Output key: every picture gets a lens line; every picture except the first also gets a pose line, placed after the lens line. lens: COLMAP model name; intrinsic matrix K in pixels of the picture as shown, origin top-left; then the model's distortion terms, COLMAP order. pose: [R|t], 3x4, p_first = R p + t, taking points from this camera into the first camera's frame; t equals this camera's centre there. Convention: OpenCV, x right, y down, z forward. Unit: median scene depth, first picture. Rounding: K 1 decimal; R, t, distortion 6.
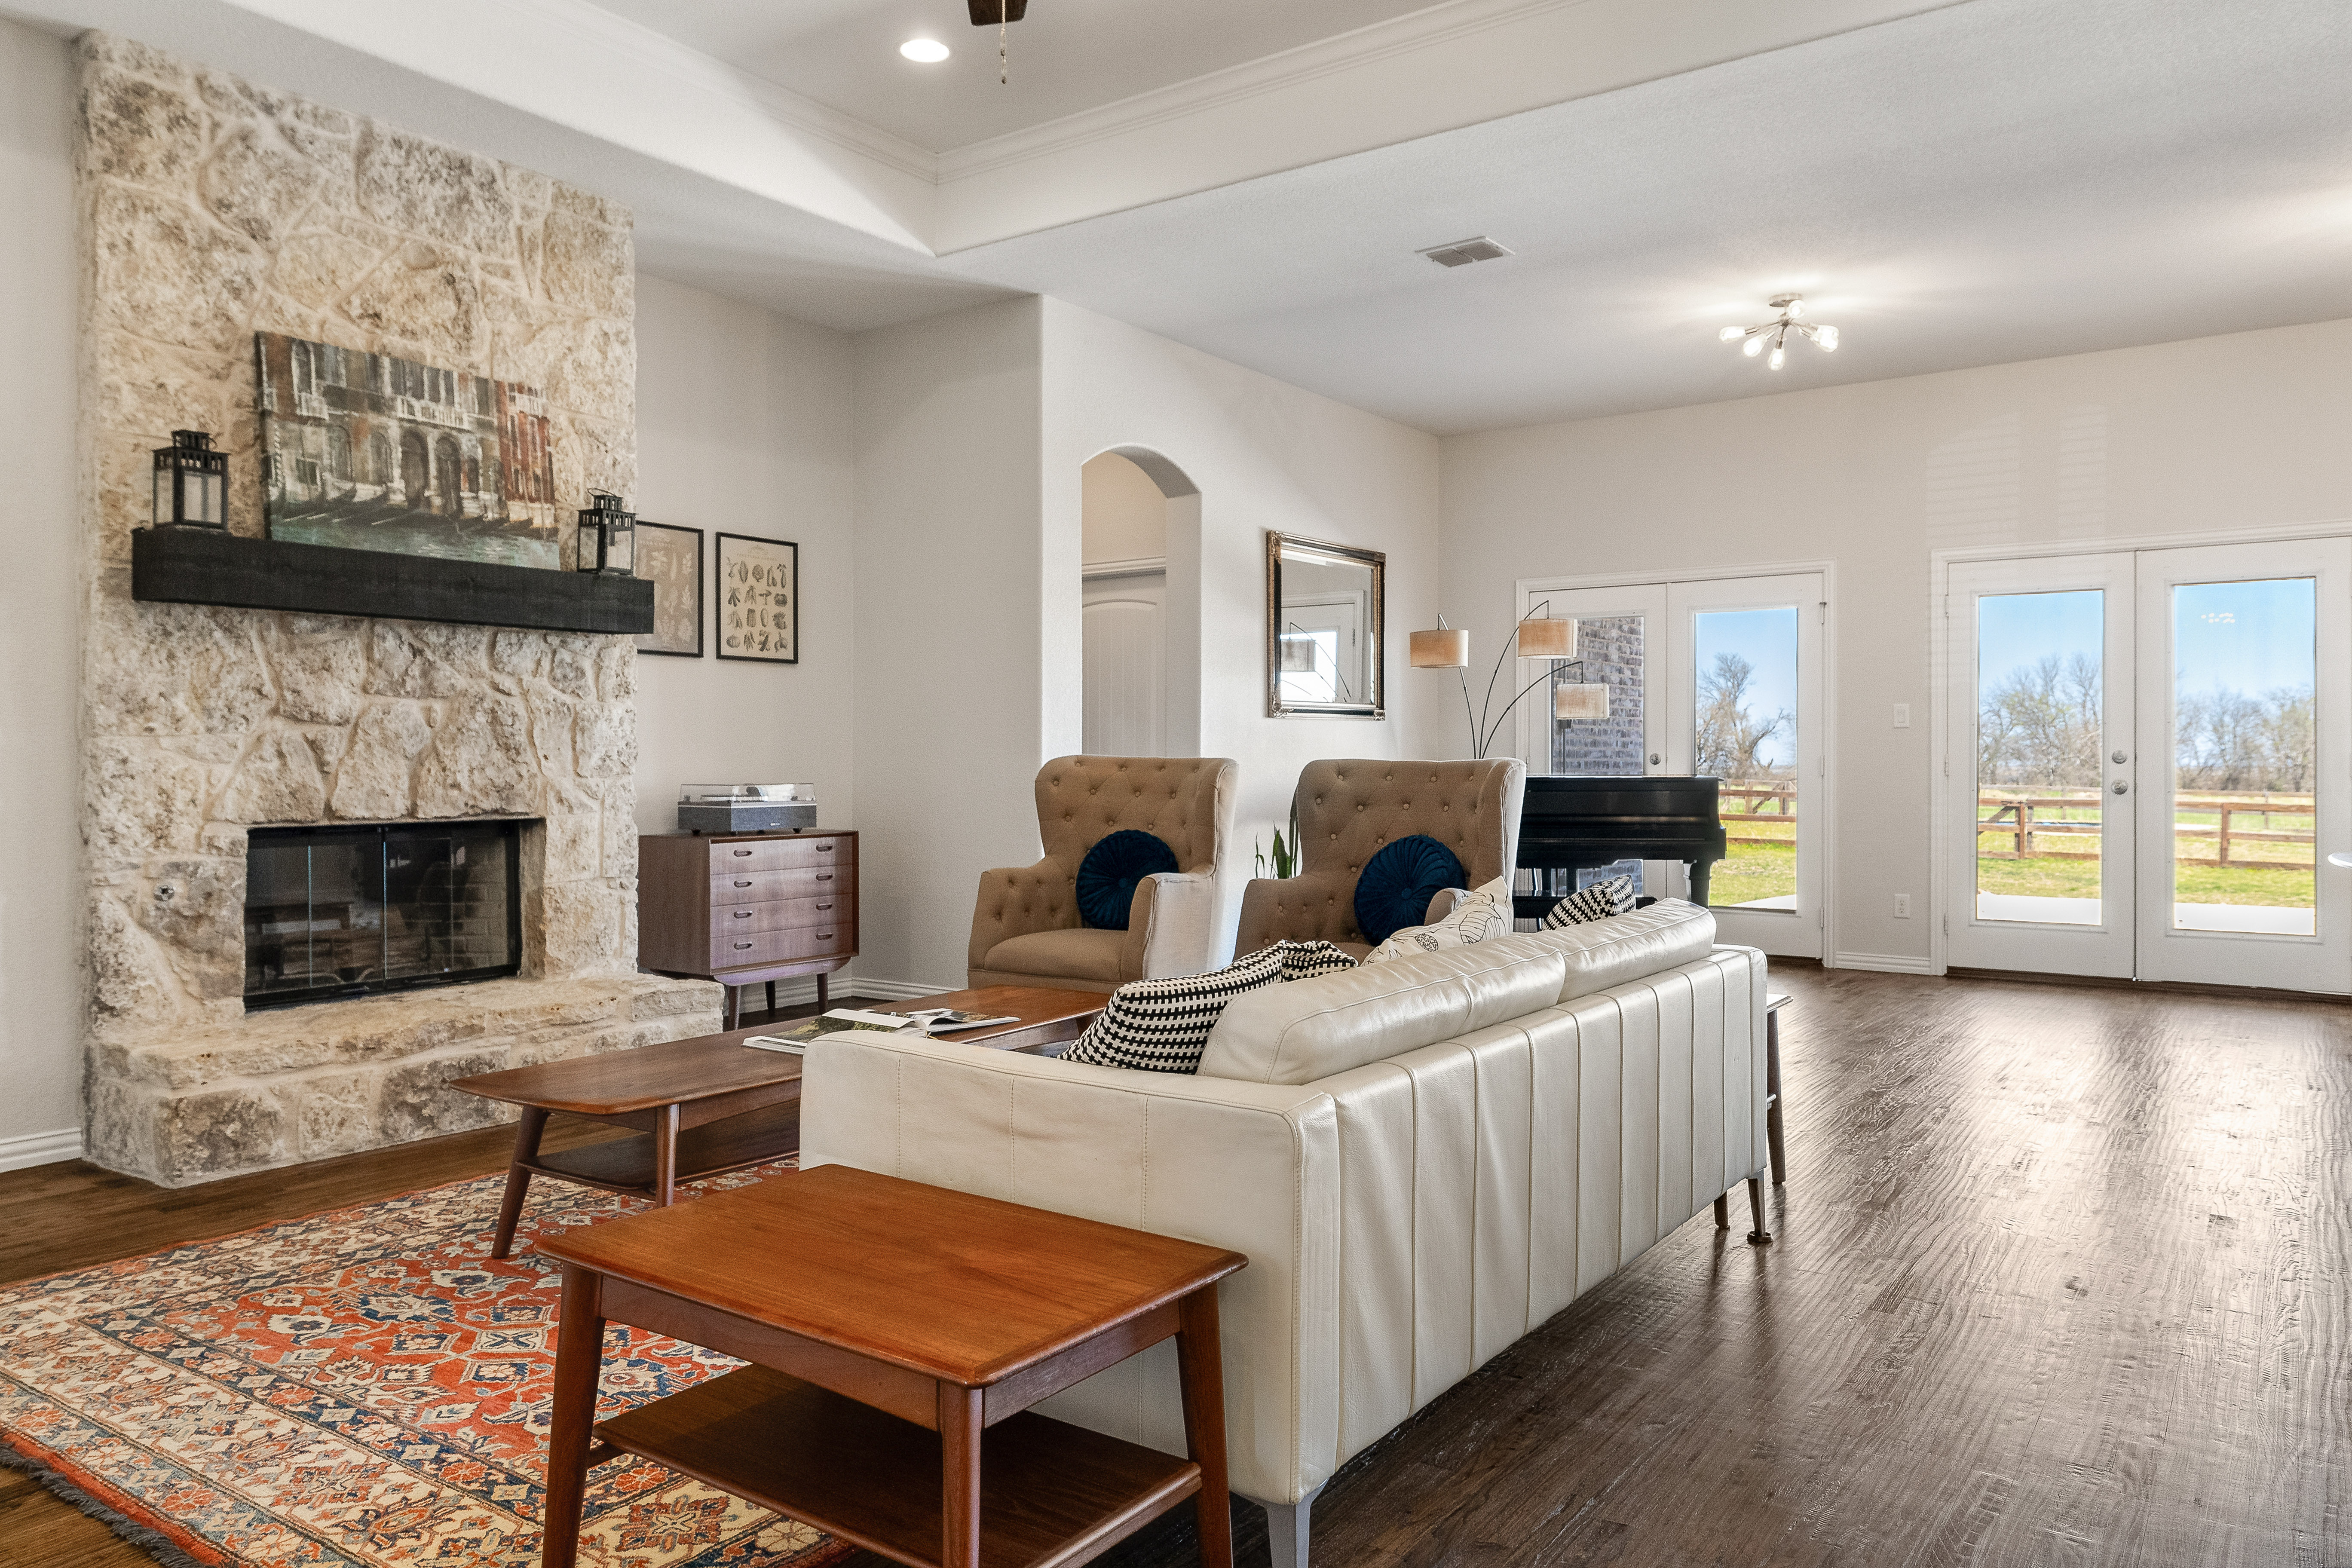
lens RADIAL K [[1606.5, 0, 1180.8], [0, 1606.5, 739.0], [0, 0, 1]] dist [-0.001752, 0.003068]
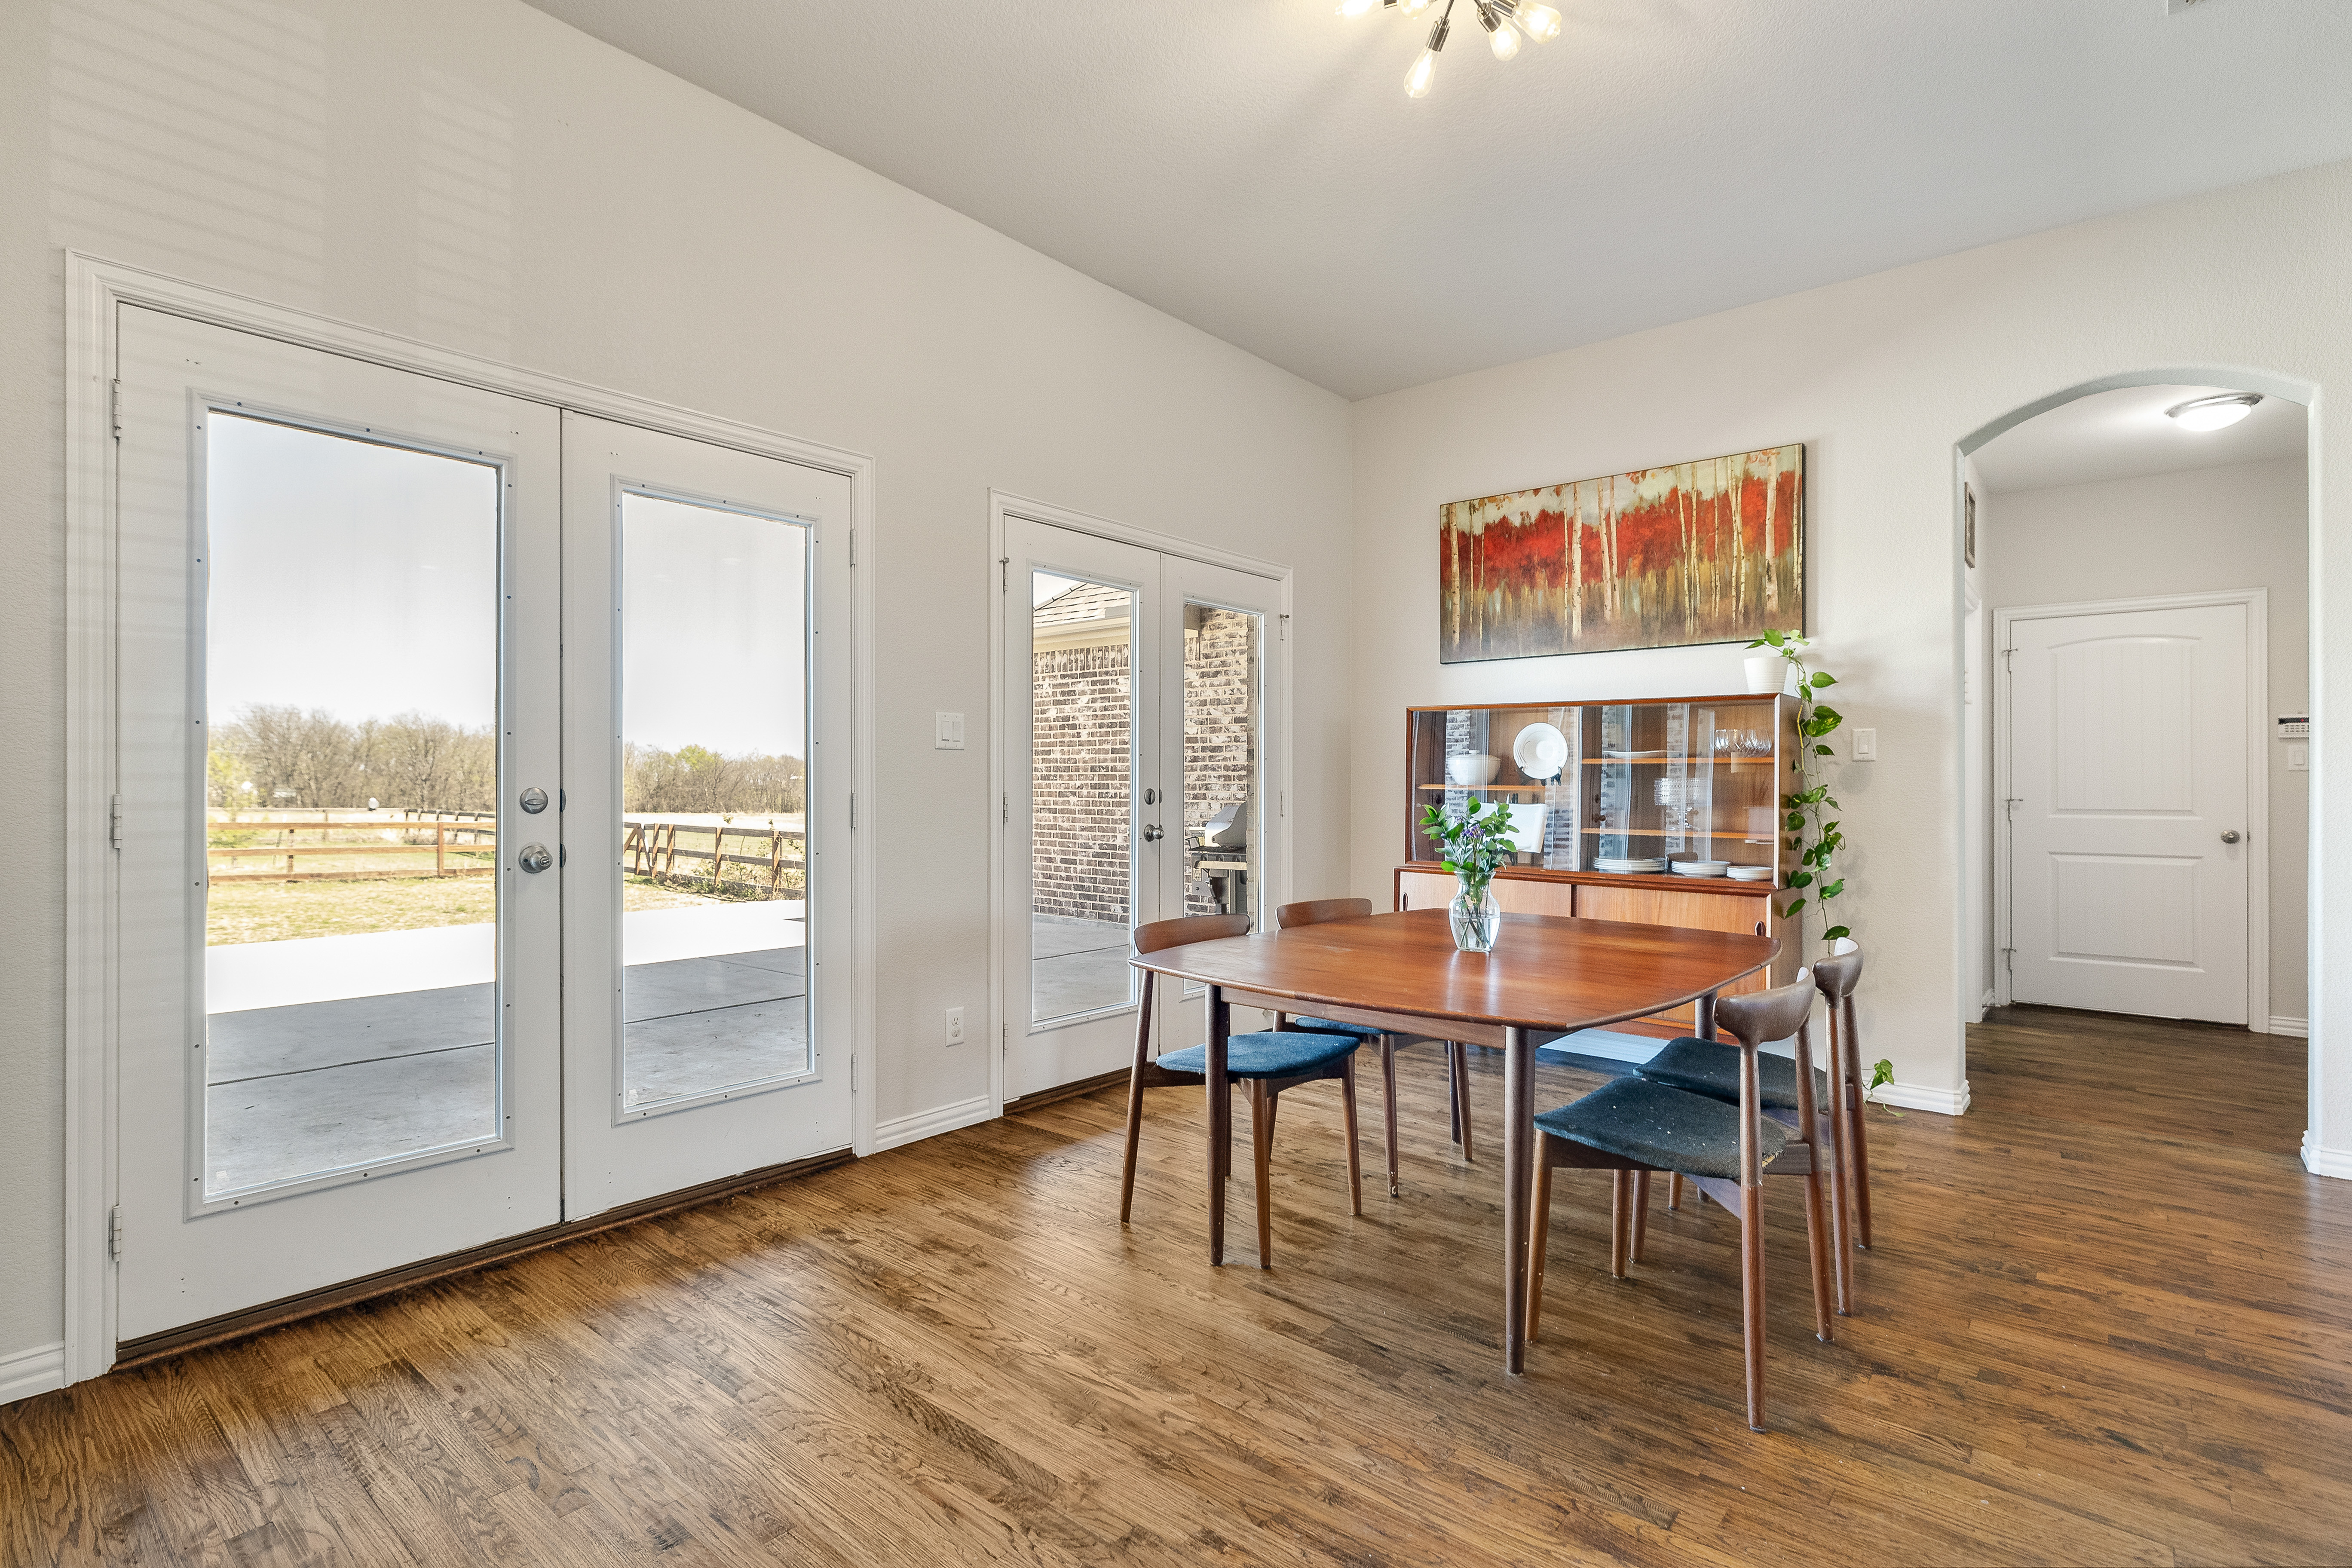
lens RADIAL K [[1117.4, 0, 1176.0], [0, 1117.4, 784.0], [0, 0, 1]] dist [0.001109, 0.000213]
pose [[0.080806, -0.001595, 0.996729, 0.364999], [-0.018710, 0.999820, 0.003116, 0.002350], [-0.996554, -0.018901, 0.080762, 1.141587]]
